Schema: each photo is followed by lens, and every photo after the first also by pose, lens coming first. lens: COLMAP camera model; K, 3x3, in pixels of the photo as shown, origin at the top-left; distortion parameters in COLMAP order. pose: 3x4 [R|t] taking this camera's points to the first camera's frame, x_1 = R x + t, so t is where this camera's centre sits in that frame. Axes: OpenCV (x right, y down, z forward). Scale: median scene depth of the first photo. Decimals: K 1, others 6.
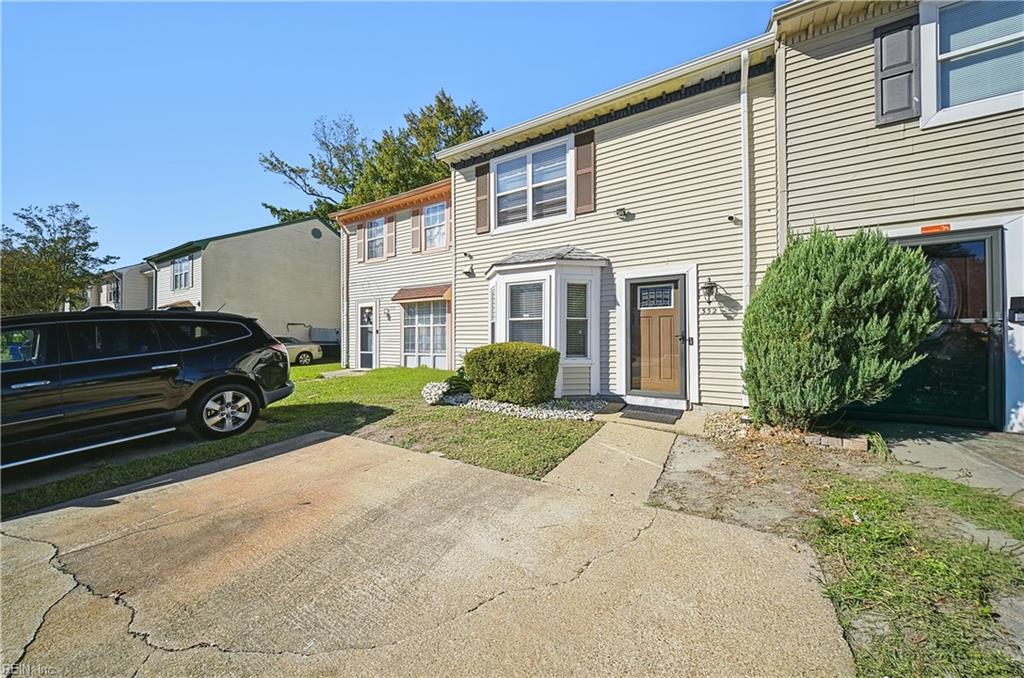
lens RADIAL K [[363.9, 0, 505.2], [0, 363.9, 329.1], [0, 0, 1]] dist [-0.000718, -0.001910]
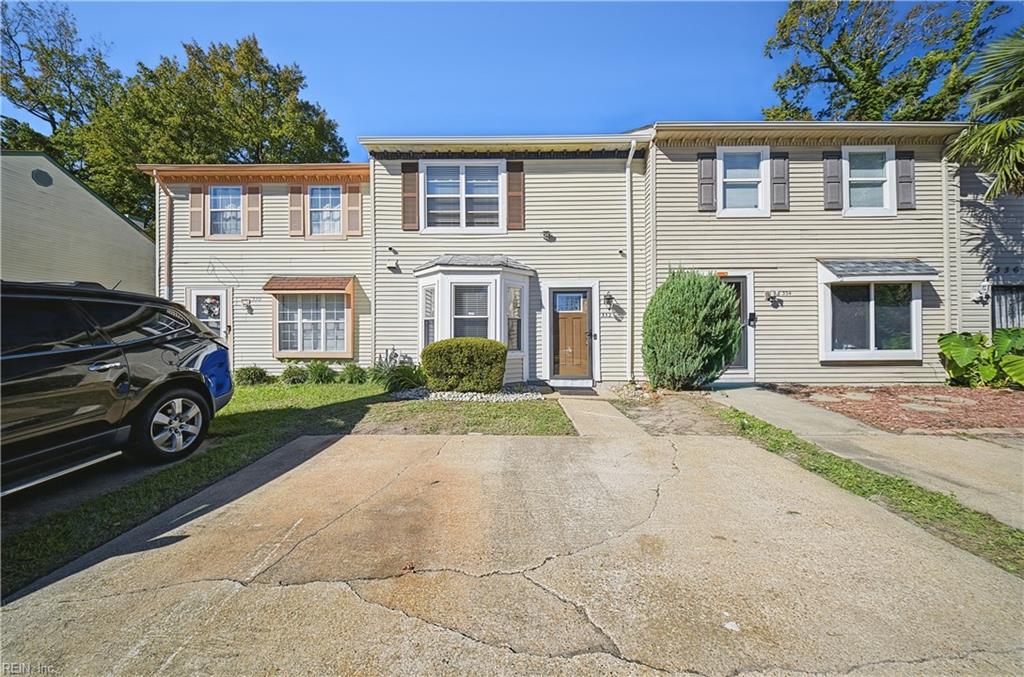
lens RADIAL K [[365.4, 0, 511.1], [0, 365.4, 329.6], [0, 0, 1]] dist [0.010375, -0.006938]
pose [[0.851644, 0.015107, 0.523903, -0.431762], [-0.011893, 0.999884, -0.009499, 0.020586], [-0.523986, 0.001859, 0.851725, -0.008962]]
